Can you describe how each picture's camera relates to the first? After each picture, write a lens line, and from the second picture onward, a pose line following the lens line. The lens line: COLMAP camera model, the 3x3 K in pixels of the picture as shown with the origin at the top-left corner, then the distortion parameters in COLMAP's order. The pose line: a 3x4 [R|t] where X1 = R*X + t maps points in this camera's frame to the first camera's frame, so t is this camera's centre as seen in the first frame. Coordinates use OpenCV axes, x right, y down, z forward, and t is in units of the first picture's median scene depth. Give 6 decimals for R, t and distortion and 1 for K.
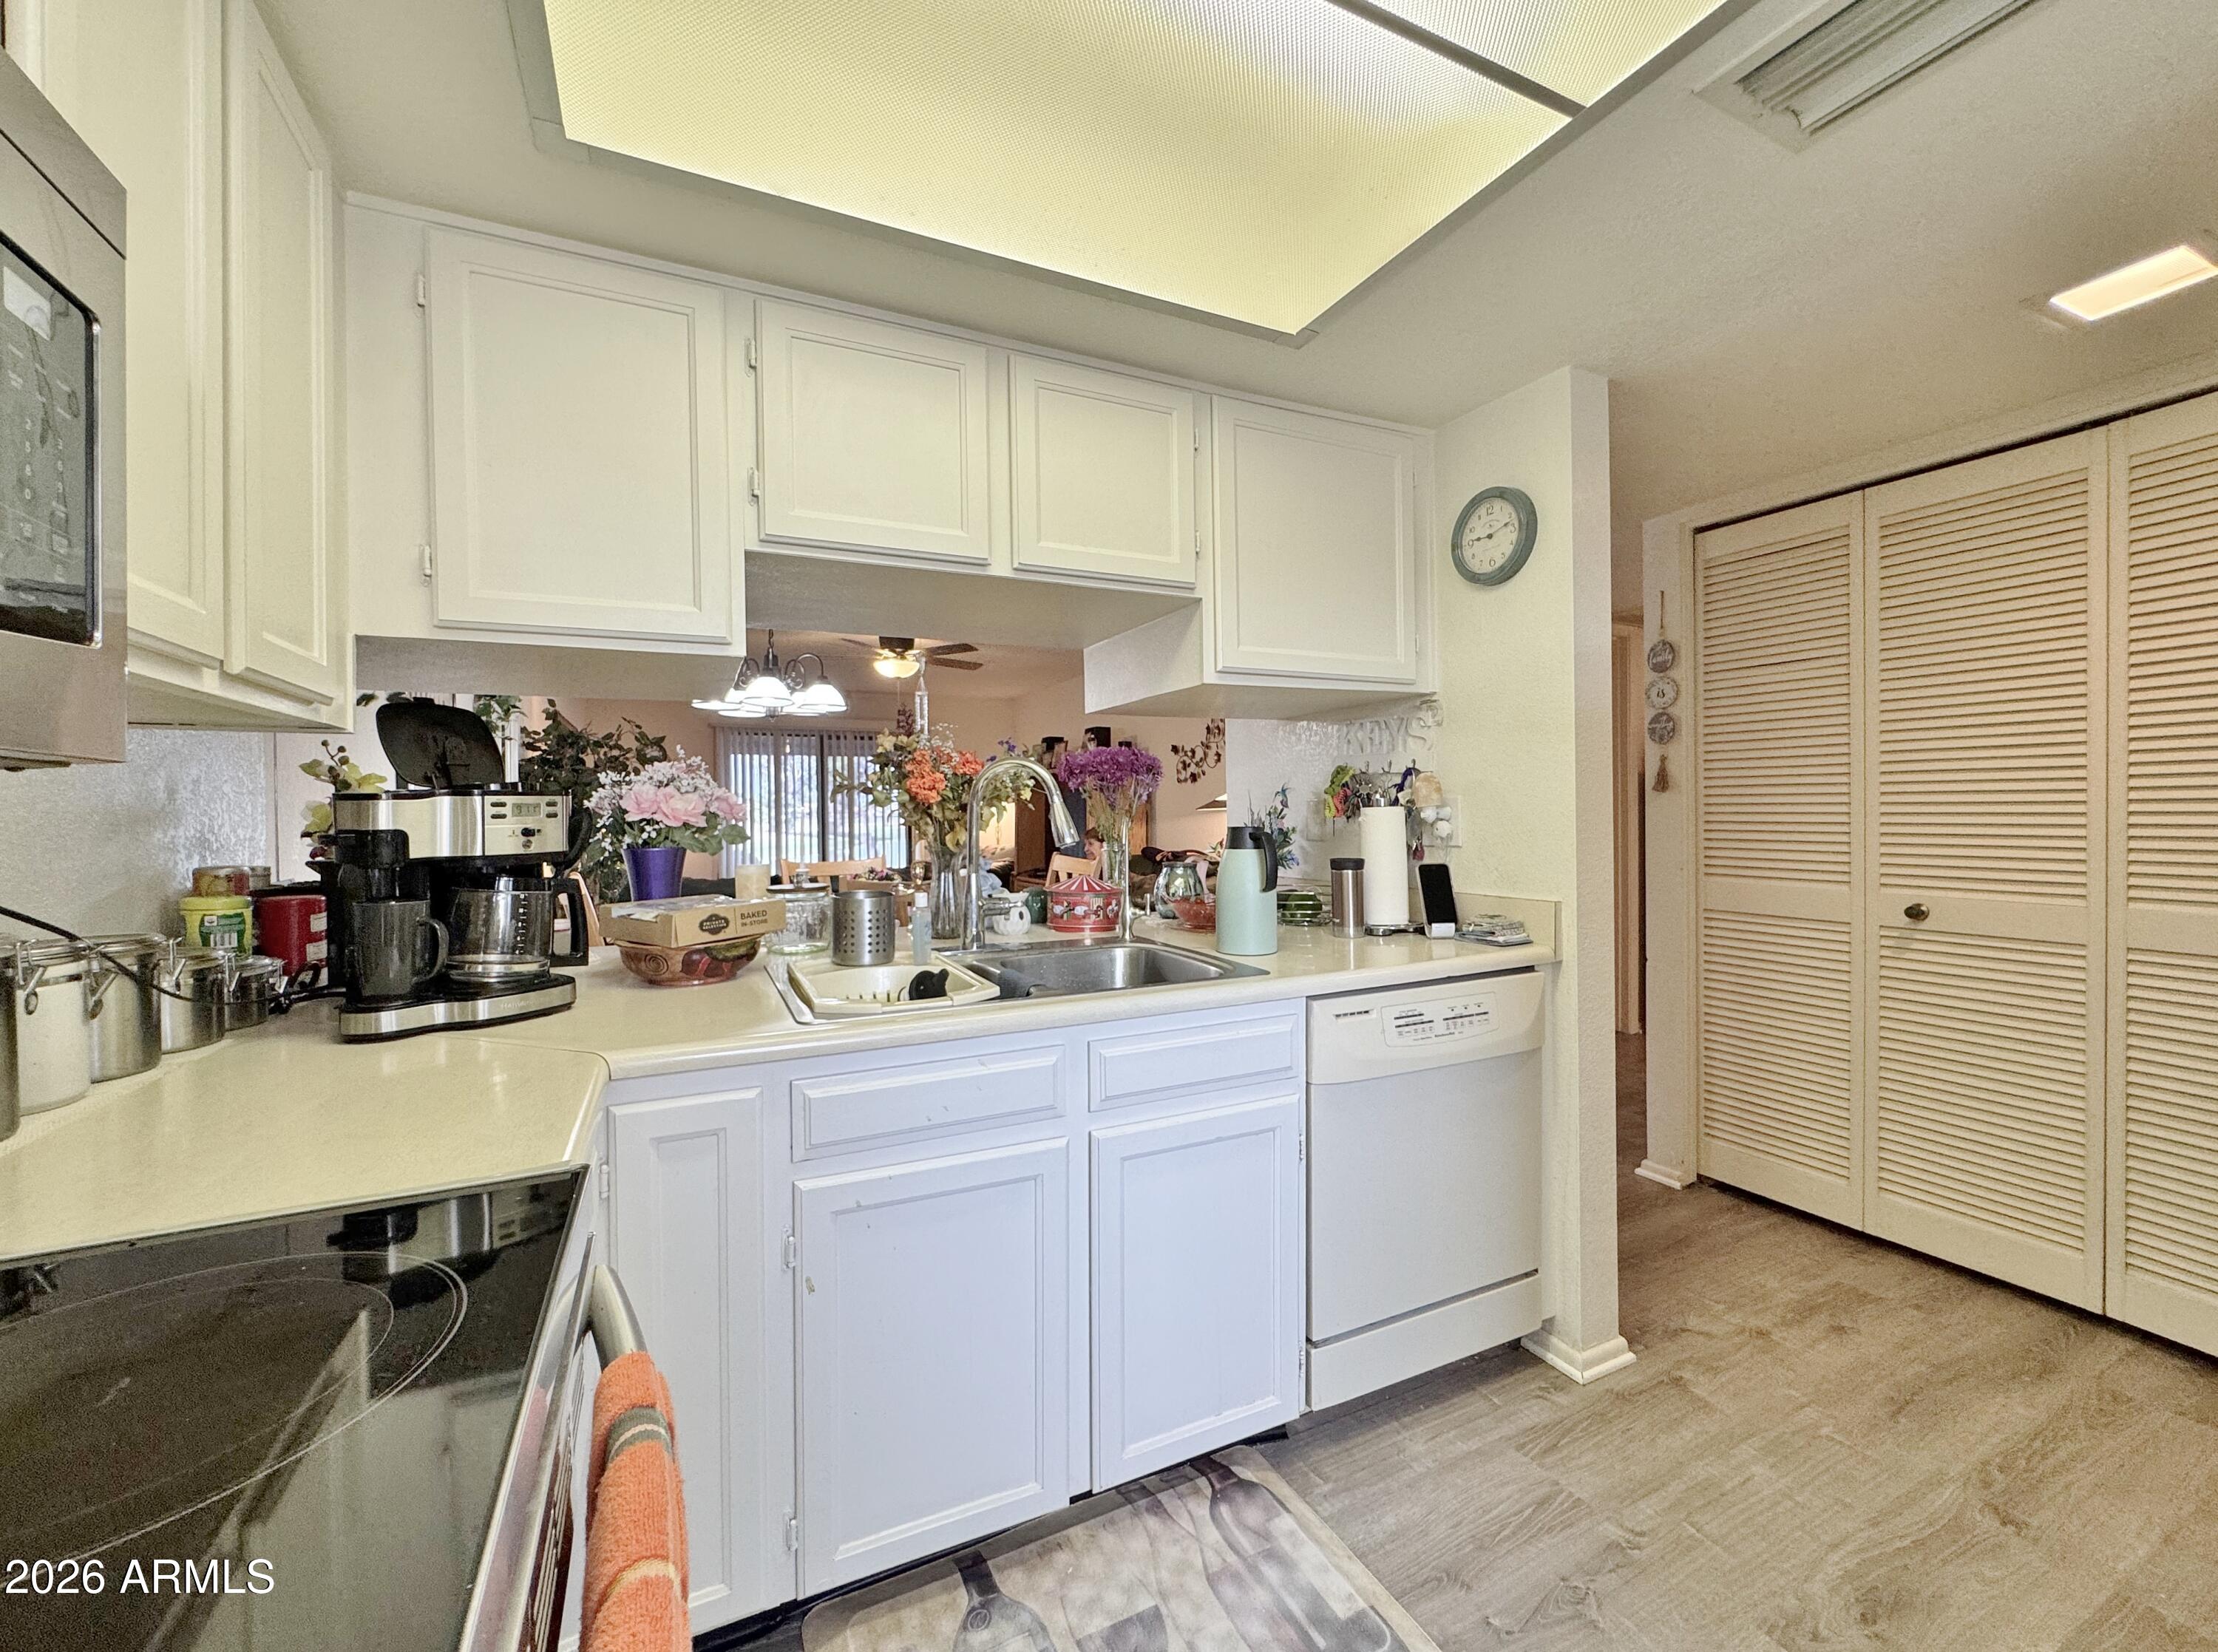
lens RADIAL K [[900.1, 0, 1109.0], [0, 900.1, 826.0], [0, 0, 1]] dist [-0.000146, 0.000185]
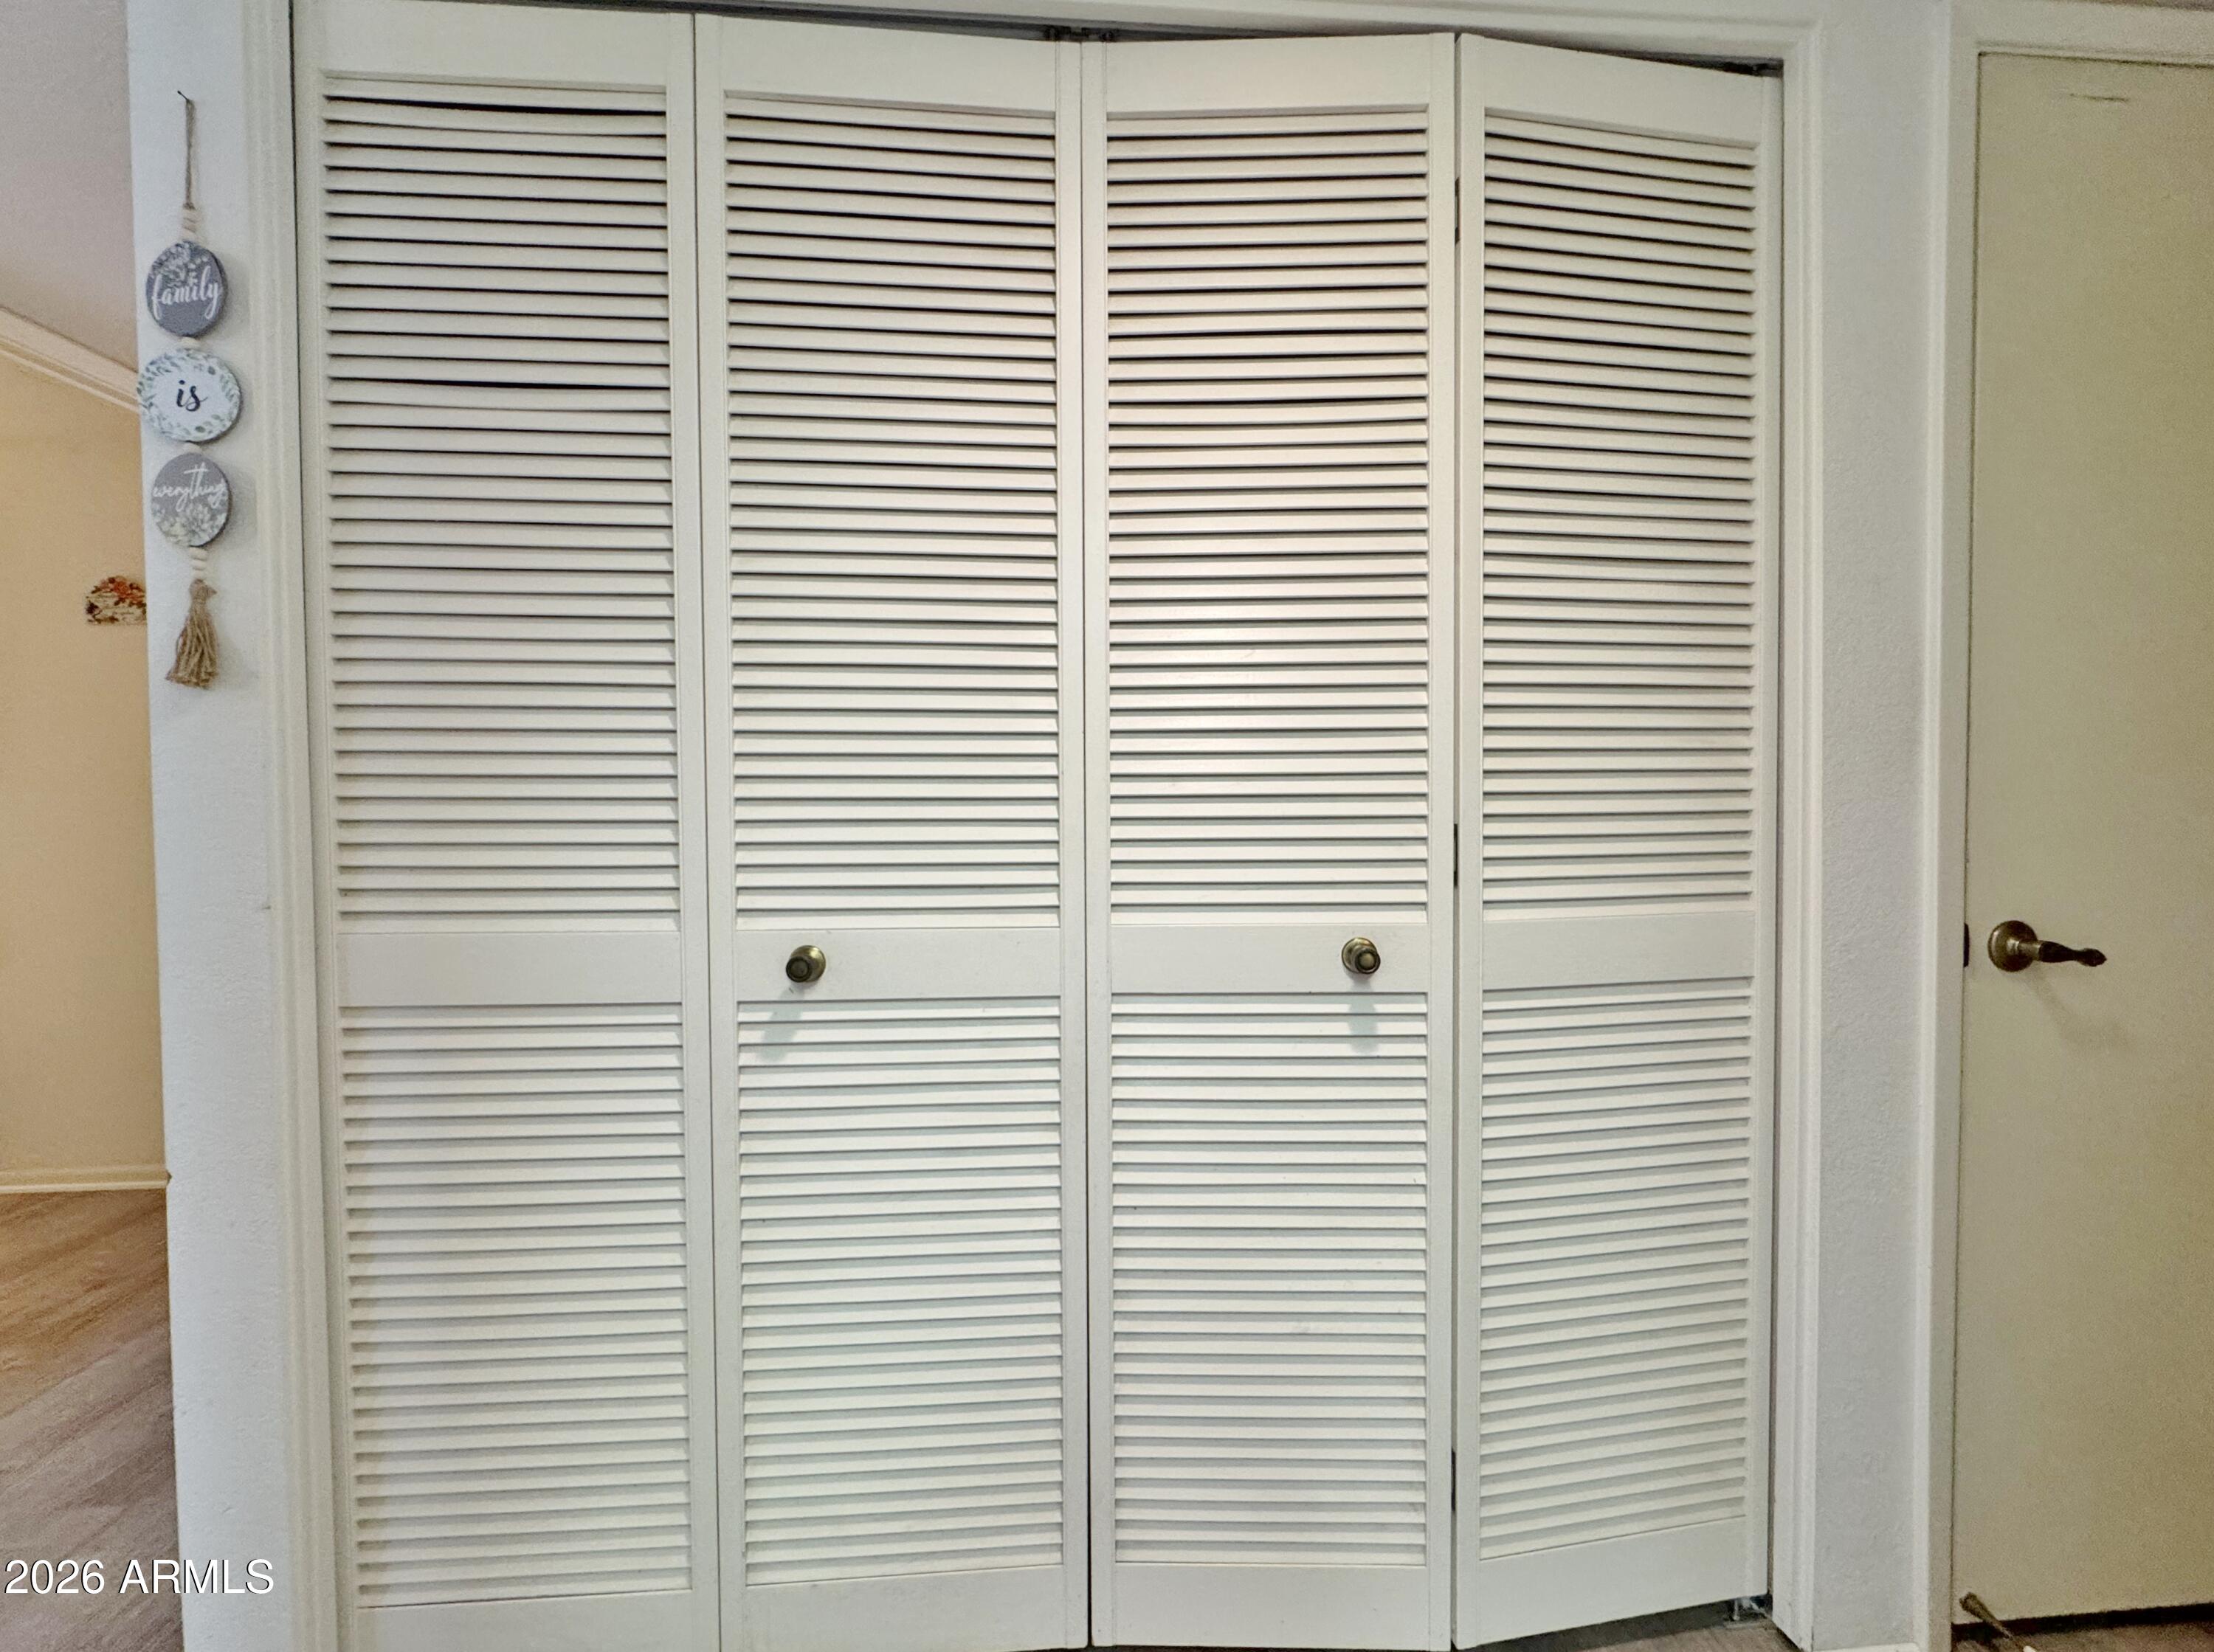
lens RADIAL K [[888.5, 0, 1108.5], [0, 888.5, 824.7], [0, 0, 1]] dist [-0.007639, 0.001148]
pose [[0.361129, -0.016044, 0.932378, 0.431884], [0.012156, 0.999848, 0.012496, 0.015225], [-0.932437, 0.006821, 0.361269, 0.563803]]
